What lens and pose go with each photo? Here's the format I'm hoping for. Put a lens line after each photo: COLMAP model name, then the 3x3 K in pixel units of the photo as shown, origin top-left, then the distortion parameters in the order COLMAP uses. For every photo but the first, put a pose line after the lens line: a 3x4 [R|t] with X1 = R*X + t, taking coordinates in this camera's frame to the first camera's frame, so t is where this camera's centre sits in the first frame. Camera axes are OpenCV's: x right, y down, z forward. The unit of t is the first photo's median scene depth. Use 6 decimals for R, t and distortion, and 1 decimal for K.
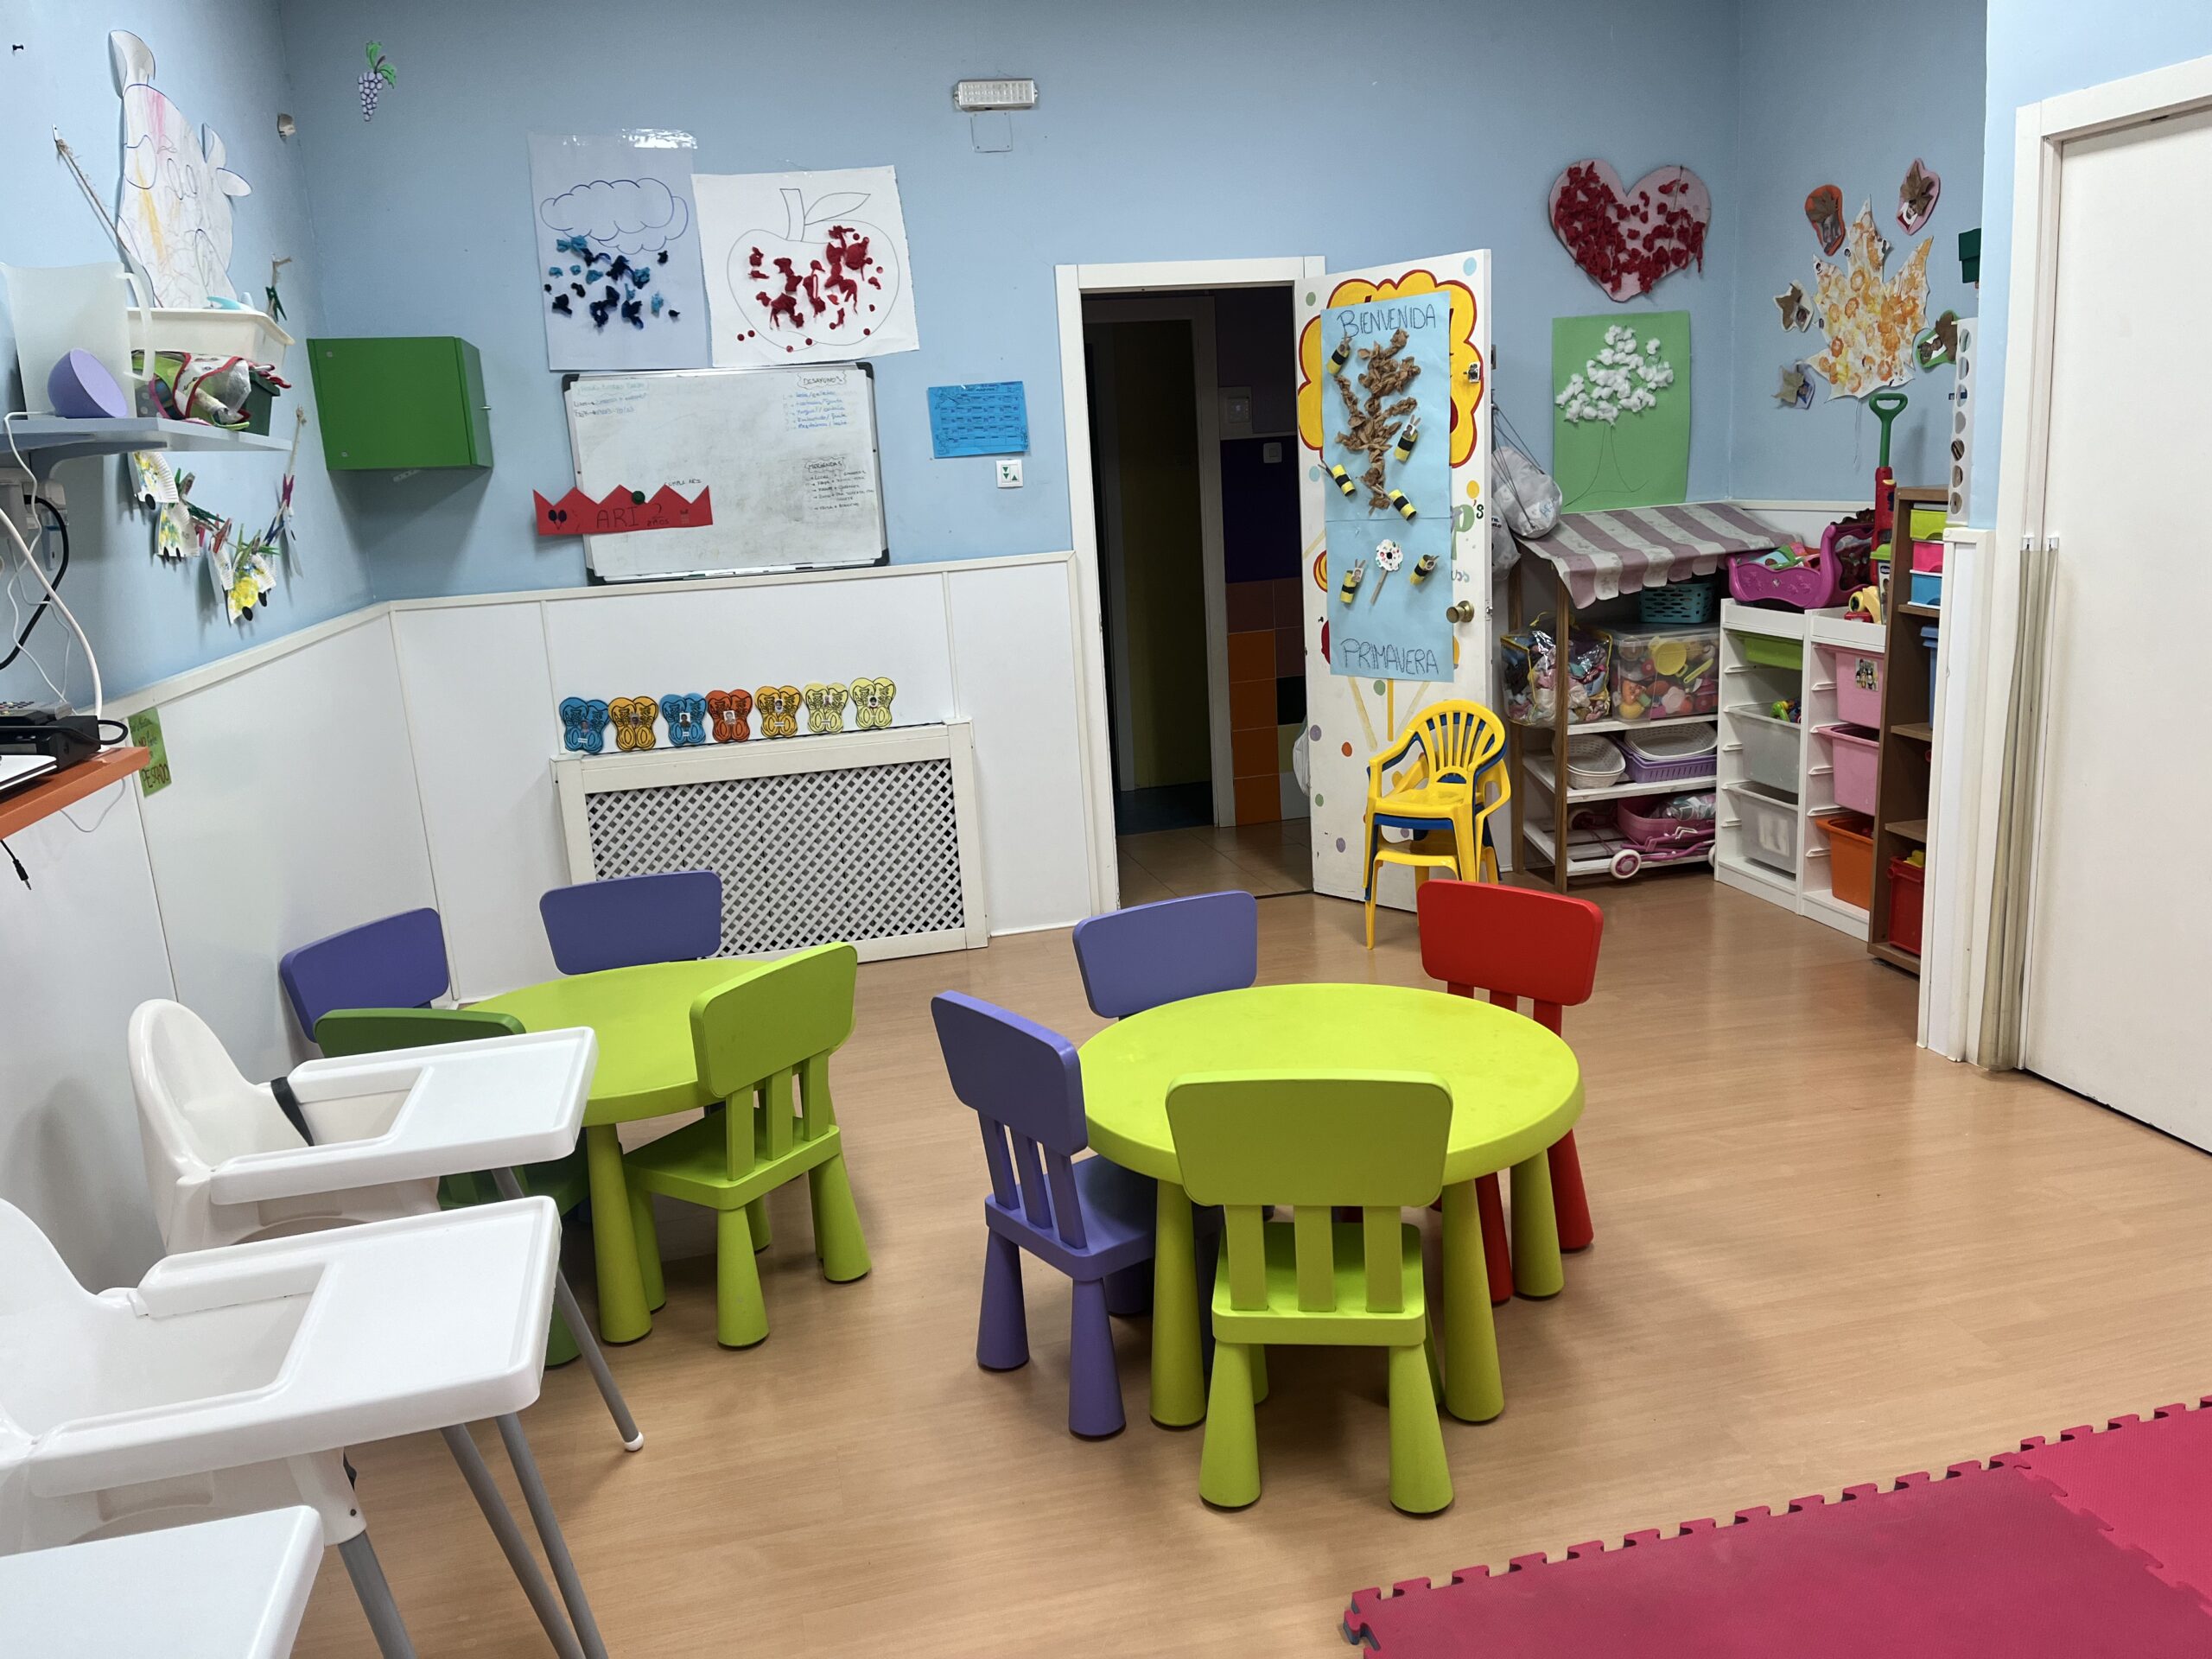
lens RADIAL K [[1677.3, 0, 1099.5], [0, 1677.3, 824.6], [0, 0, 1]] dist [0.065617, -0.068338]
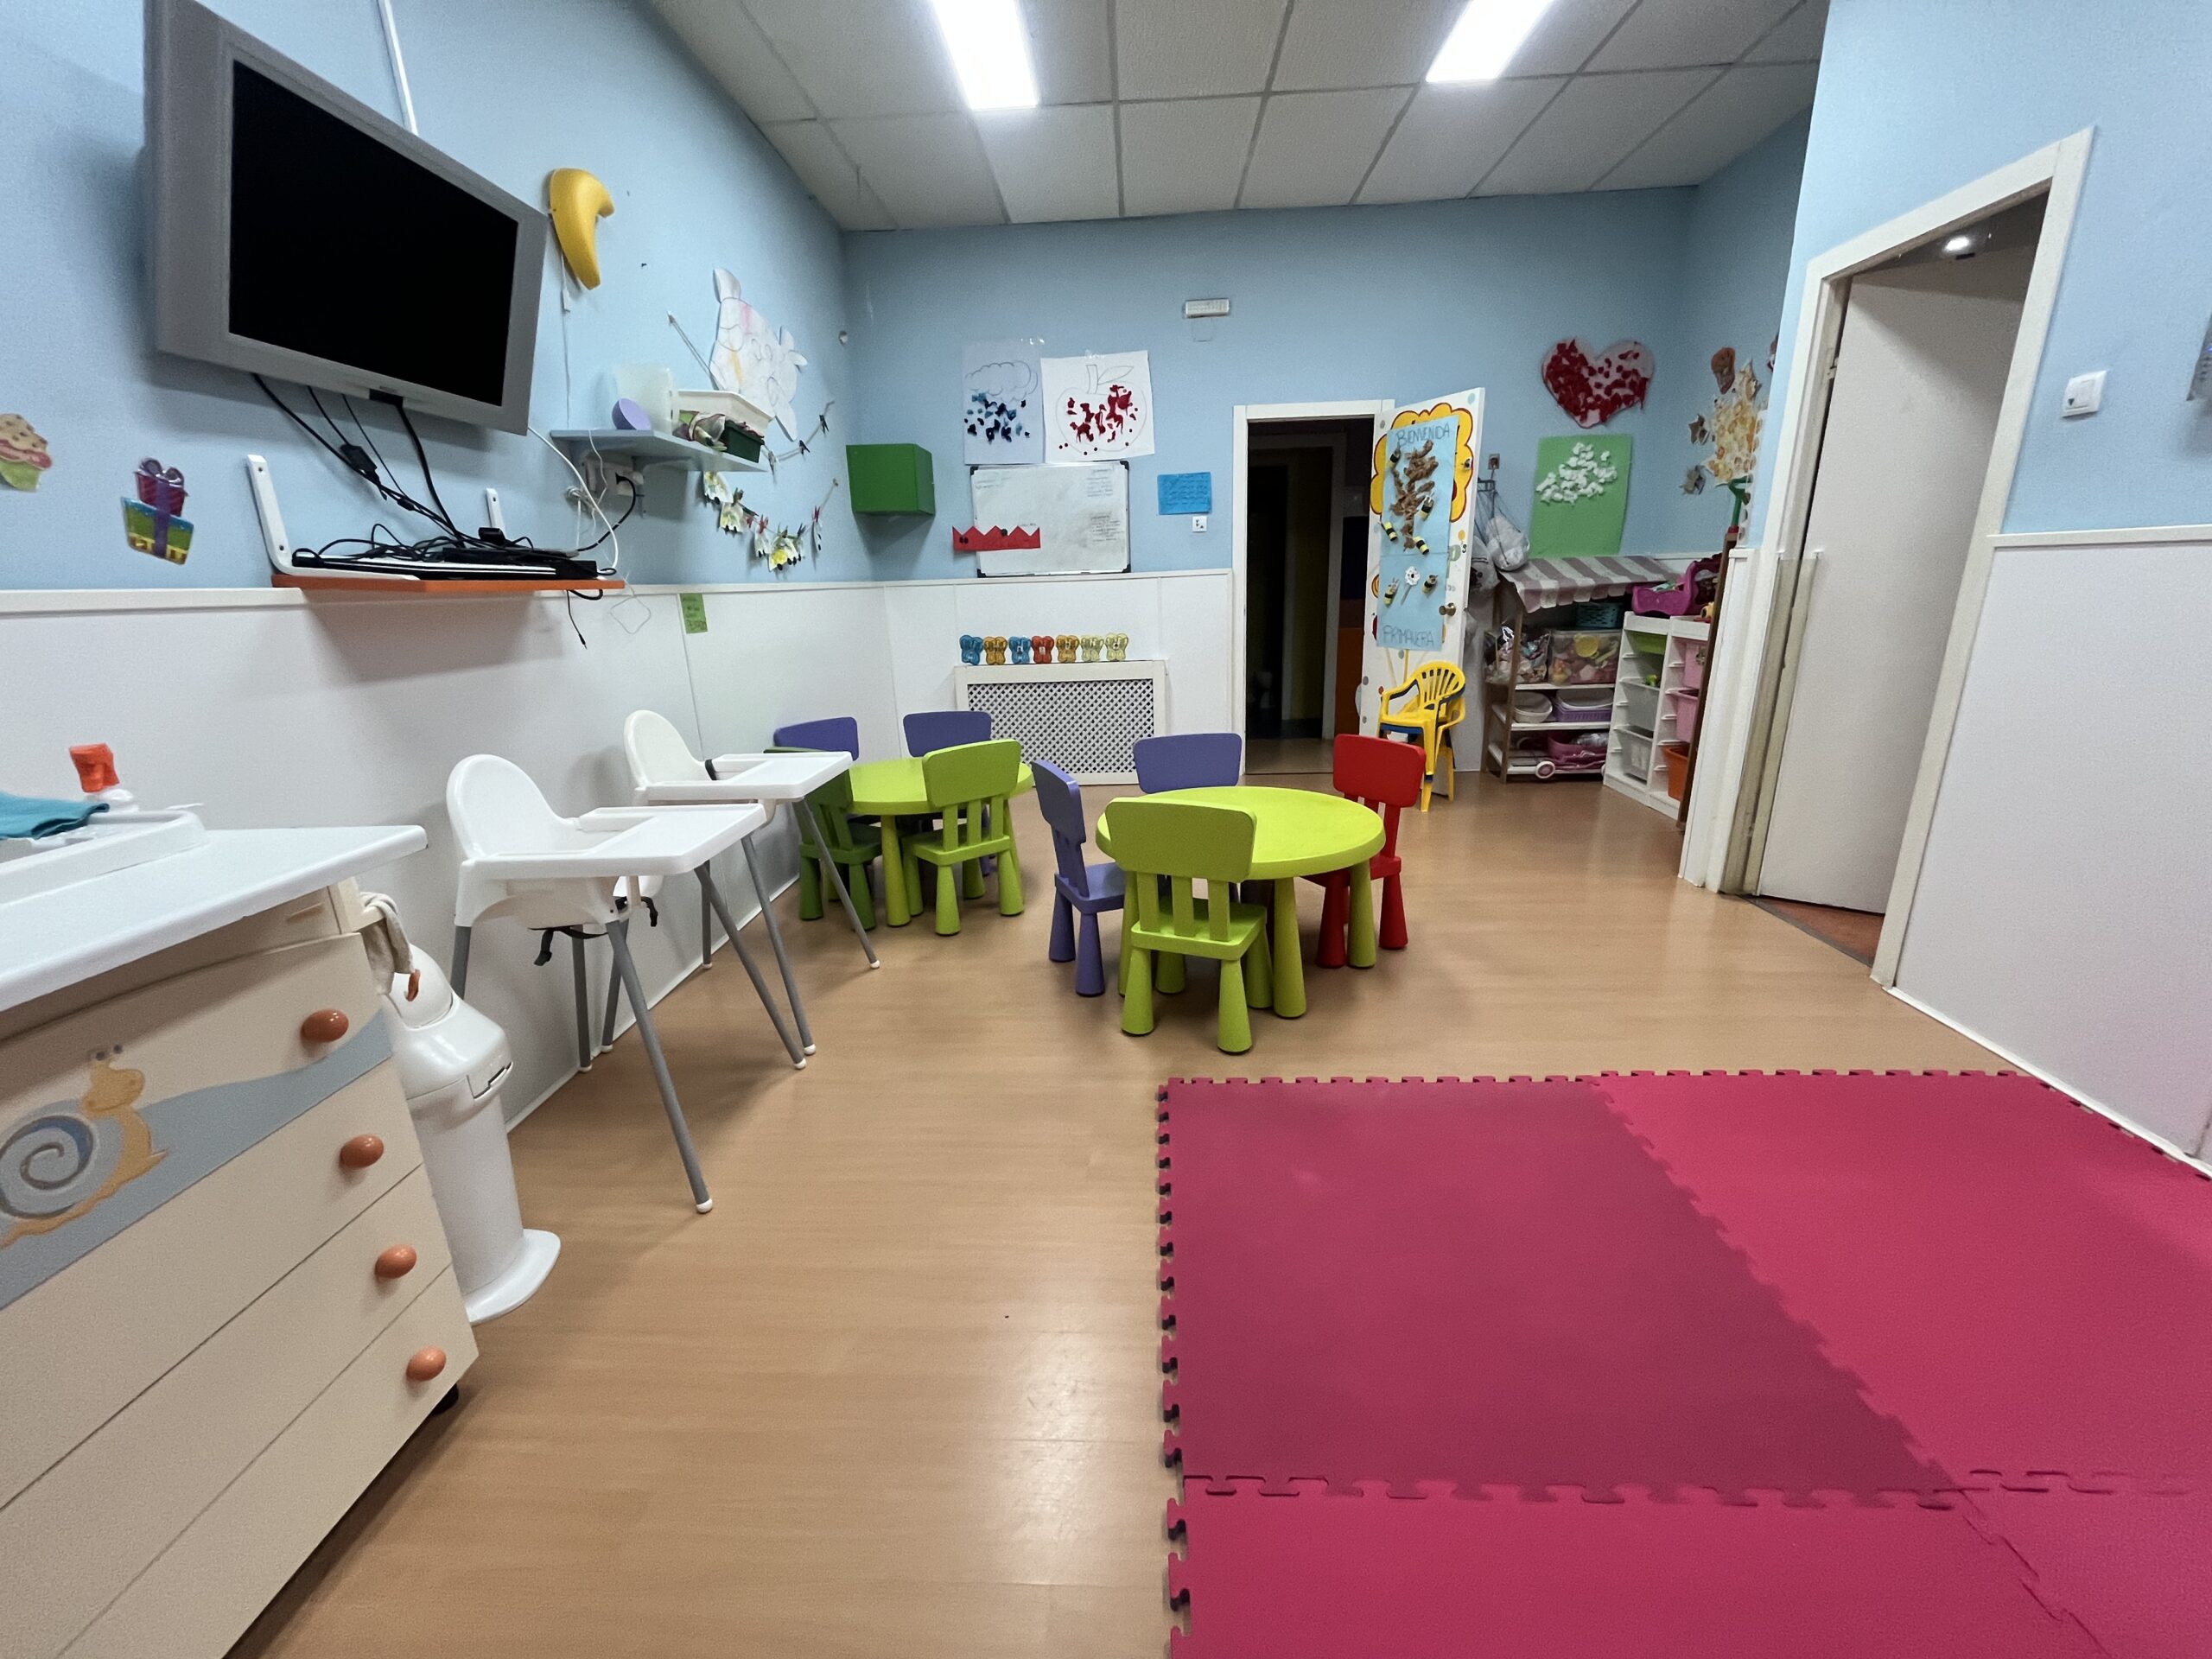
lens RADIAL K [[889.1, 0, 1122.3], [0, 889.1, 837.9], [0, 0, 1]] dist [-0.002449, -0.000431]
pose [[0.960424, 0.104255, -0.258296, 0.154783], [-0.084373, 0.992635, 0.086927, 0.053465], [0.265456, -0.061693, 0.962147, 0.032312]]
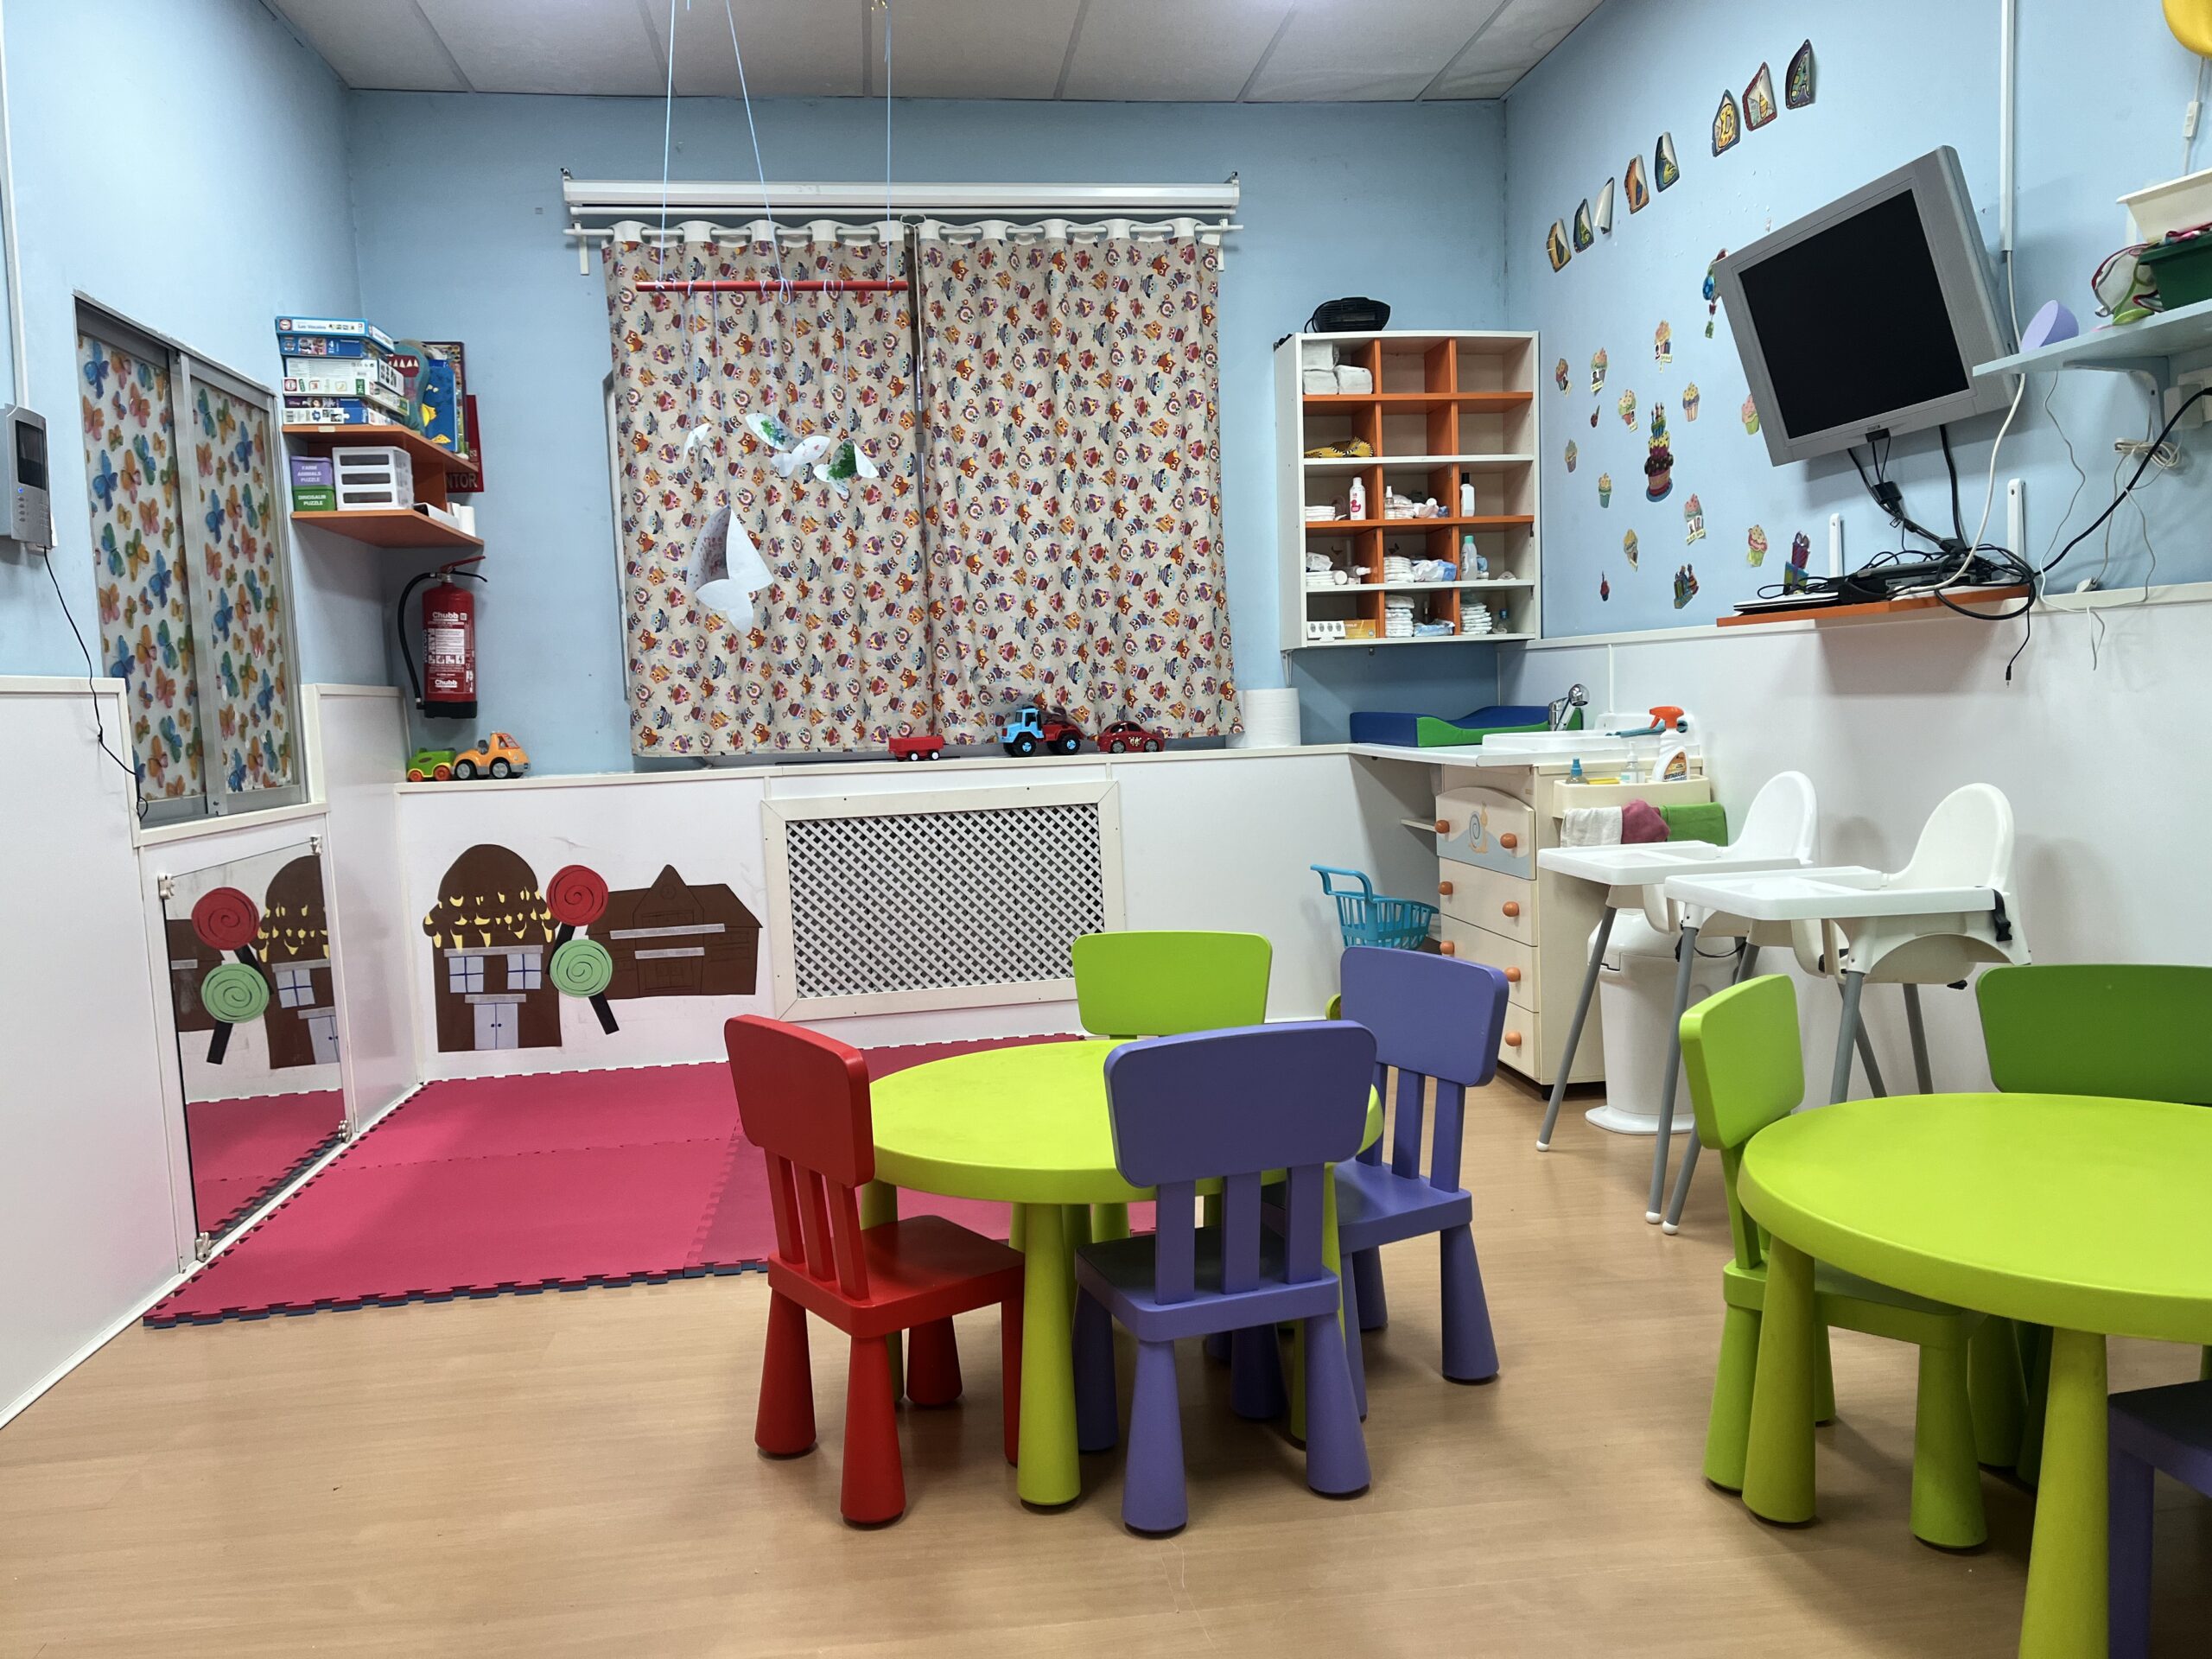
lens RADIAL K [[1677.3, 0, 1083.0], [0, 1677.3, 837.4], [0, 0, 1]] dist [0.065617, -0.068338]
pose [[-0.987034, 0.079287, 0.139562, -0.011345], [0.116929, 0.950834, 0.286778, -0.173686], [-0.109962, 0.299378, -0.947777, 1.201194]]
